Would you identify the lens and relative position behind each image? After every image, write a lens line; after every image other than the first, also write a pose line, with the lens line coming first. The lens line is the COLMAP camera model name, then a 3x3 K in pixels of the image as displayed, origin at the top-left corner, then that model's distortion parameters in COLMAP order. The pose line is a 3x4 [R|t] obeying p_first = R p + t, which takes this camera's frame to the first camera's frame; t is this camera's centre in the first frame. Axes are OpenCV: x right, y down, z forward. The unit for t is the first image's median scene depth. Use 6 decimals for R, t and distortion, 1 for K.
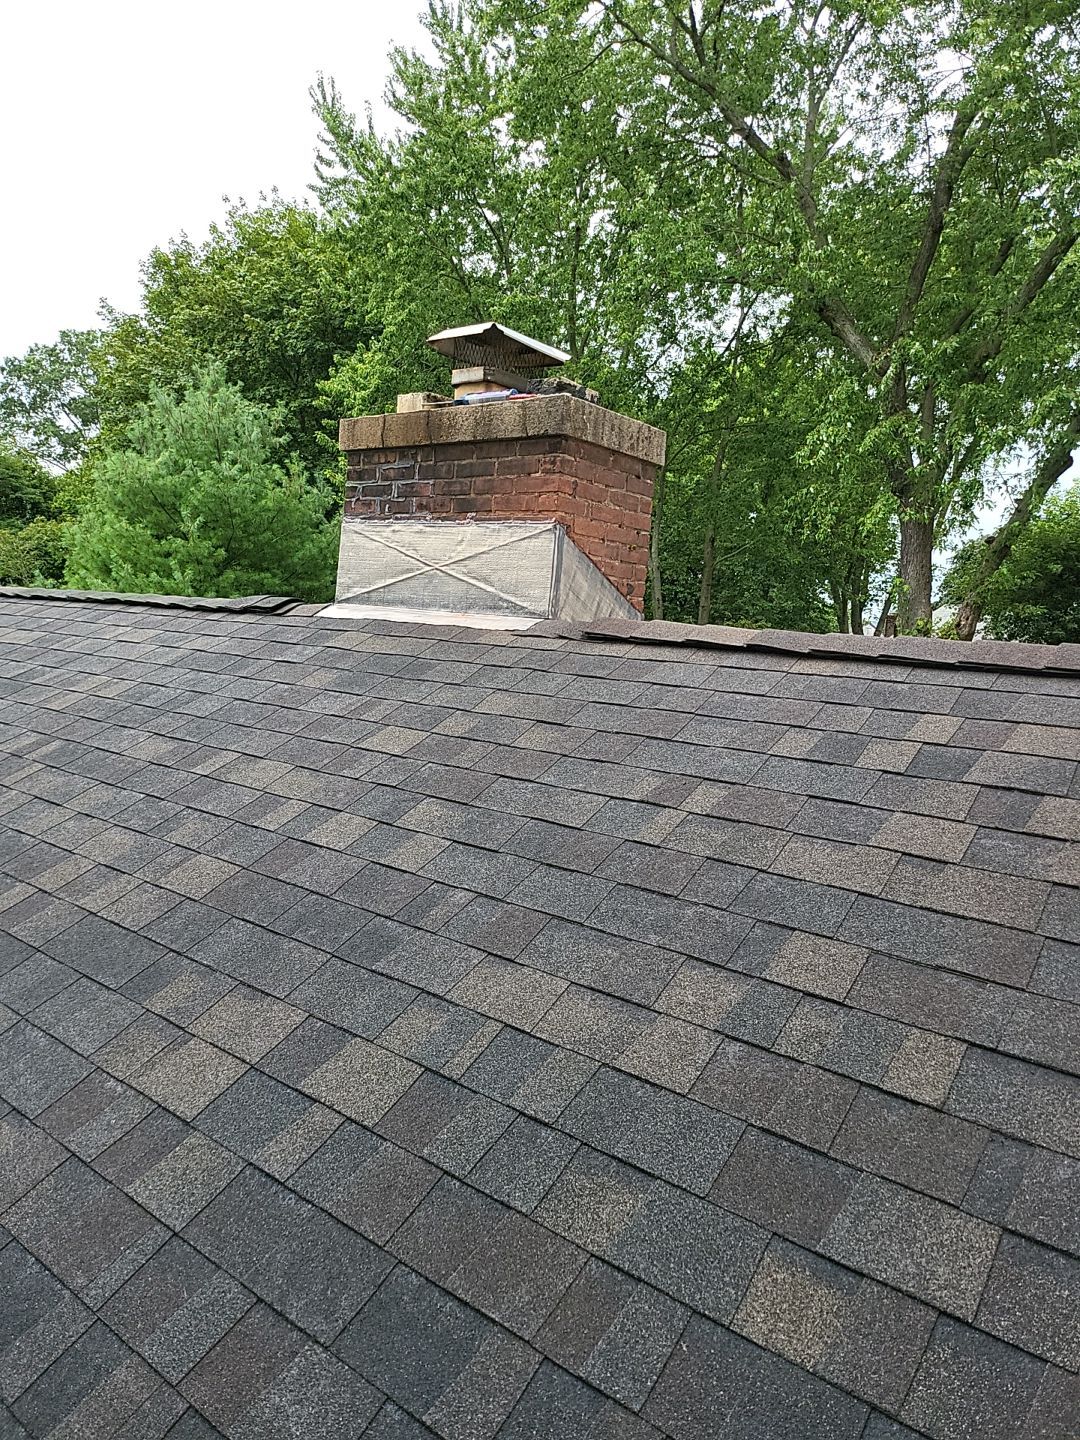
lens RADIAL K [[1007.3, 0, 535.4], [0, 1007.3, 728.3], [0, 0, 1]] dist [0.054274, -0.043154]
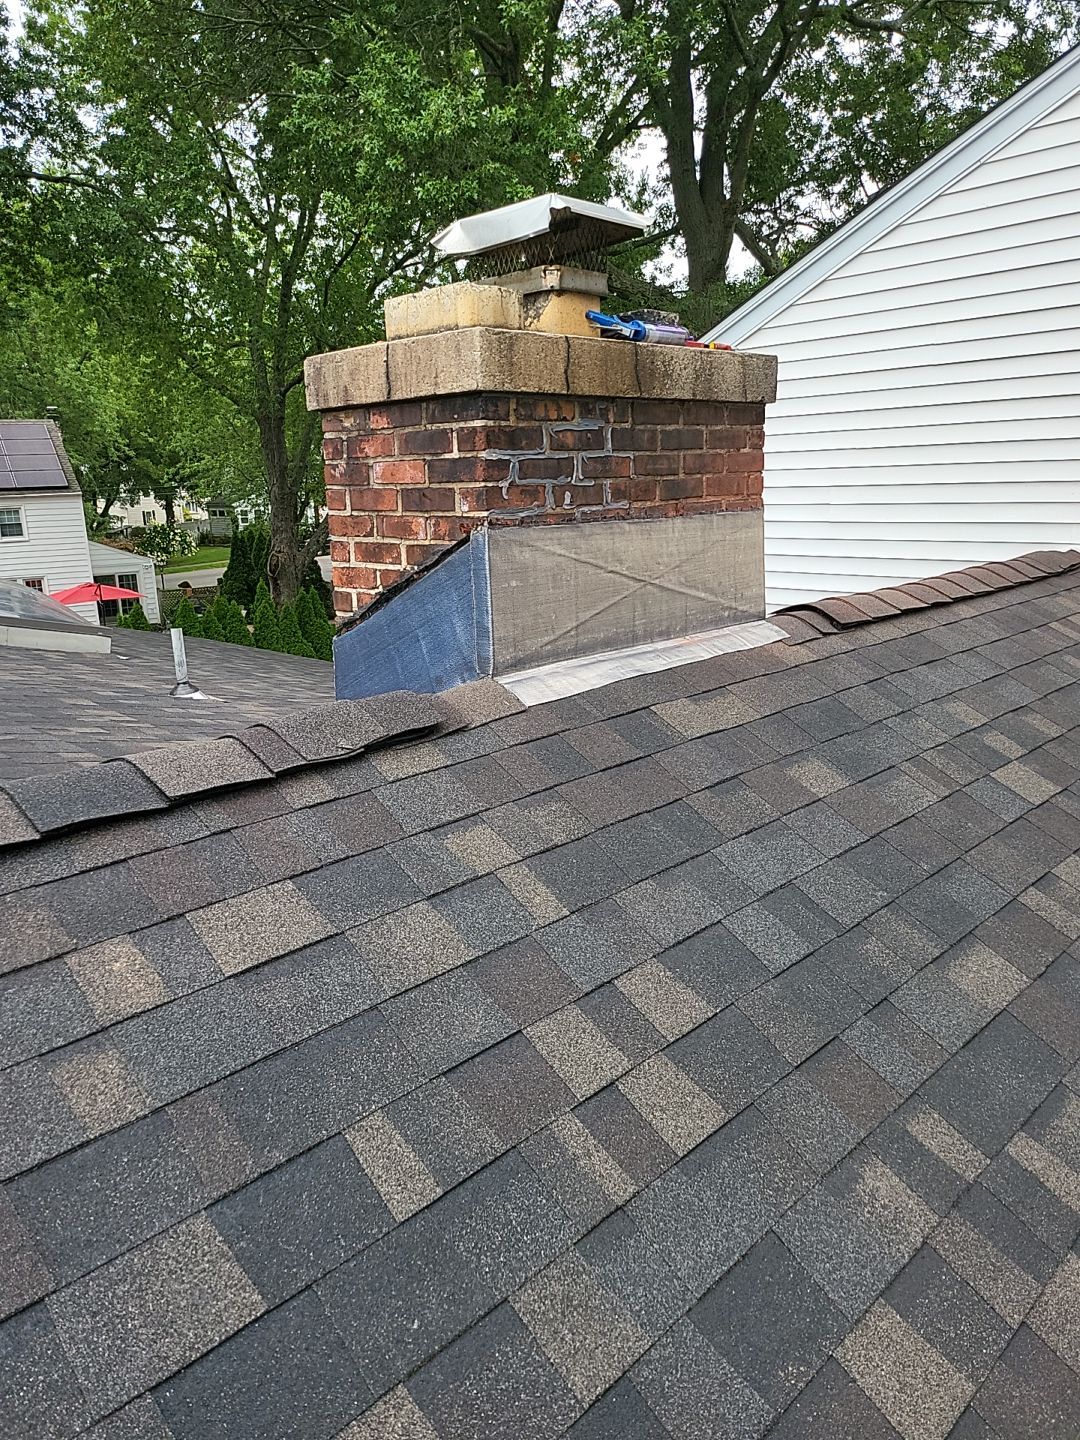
lens RADIAL K [[1007.3, 0, 538.5], [0, 1007.3, 715.0], [0, 0, 1]] dist [0.054274, -0.043154]
pose [[0.101969, -0.301020, 0.948151, -0.782275], [0.139902, 0.947985, 0.285921, -0.278879], [-0.984901, 0.103493, 0.138779, 0.980855]]
